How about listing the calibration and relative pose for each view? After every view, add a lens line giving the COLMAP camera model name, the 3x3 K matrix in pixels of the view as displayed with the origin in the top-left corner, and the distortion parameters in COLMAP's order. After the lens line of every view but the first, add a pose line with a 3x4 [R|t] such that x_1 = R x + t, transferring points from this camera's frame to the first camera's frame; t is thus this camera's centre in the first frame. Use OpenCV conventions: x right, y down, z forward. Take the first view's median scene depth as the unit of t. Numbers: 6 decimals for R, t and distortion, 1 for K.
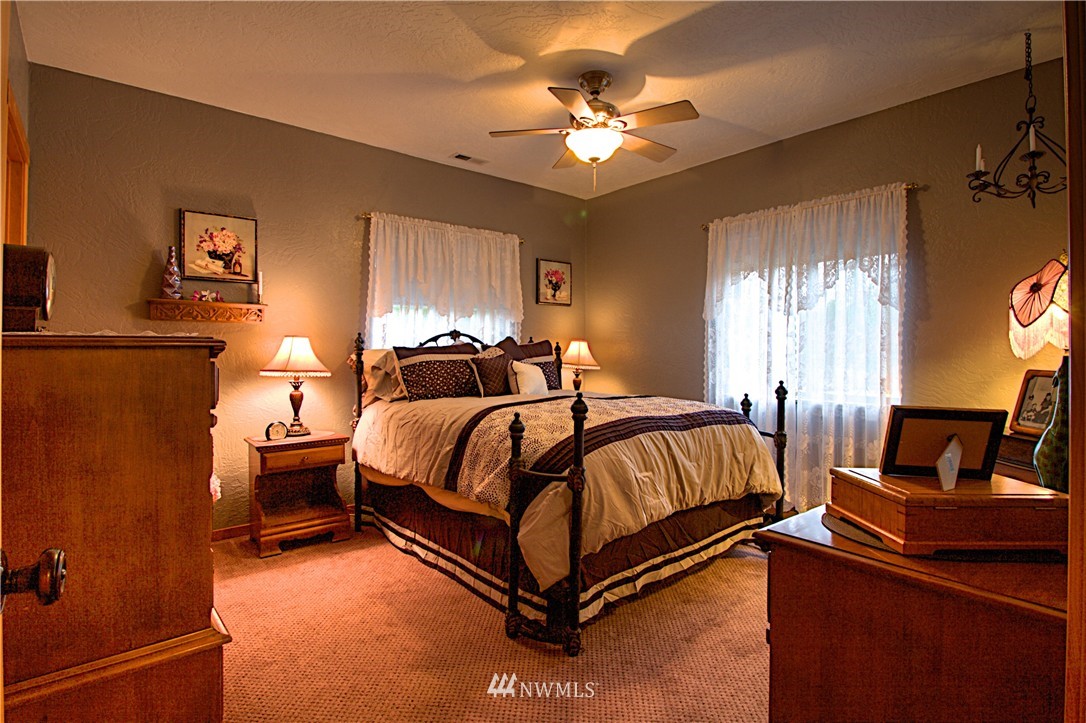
lens RADIAL K [[551.0, 0, 540.3], [0, 551.0, 356.5], [0, 0, 1]] dist [0.000686, -0.001038]
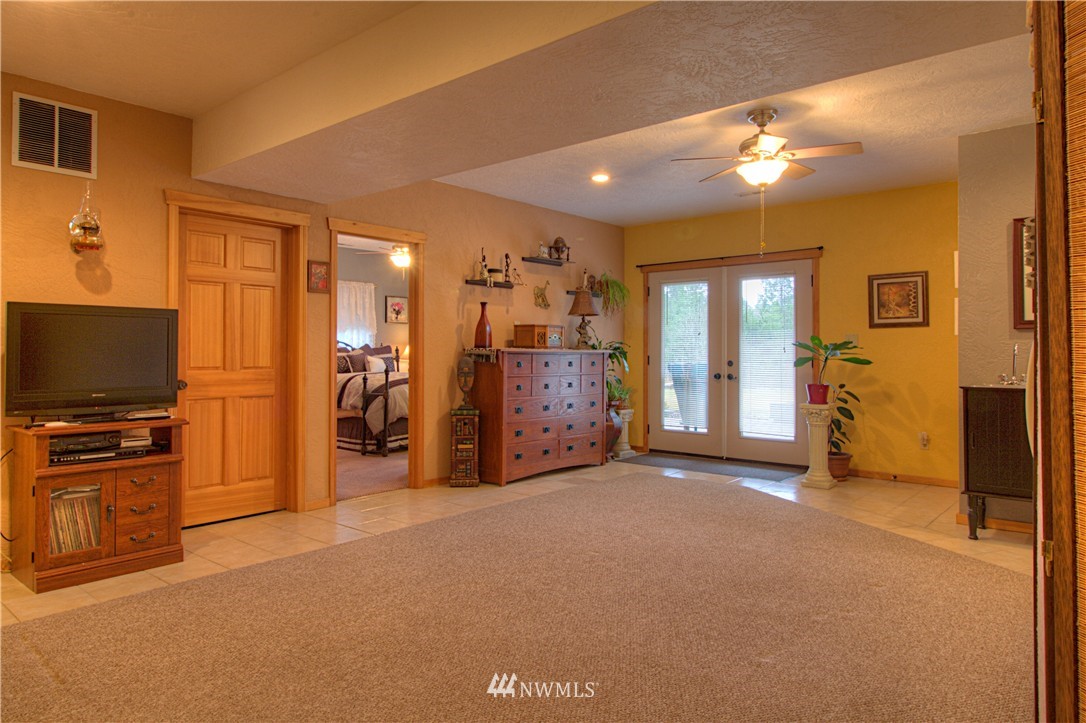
lens RADIAL K [[679.6, 0, 545.7], [0, 679.6, 353.6], [0, 0, 1]] dist [0.008386, 0.002787]
pose [[0.984685, 0.000688, 0.174339, 0.147925], [0.000639, 0.999971, -0.007560, 0.016583], [-0.174339, 0.007555, 0.984657, -1.466262]]
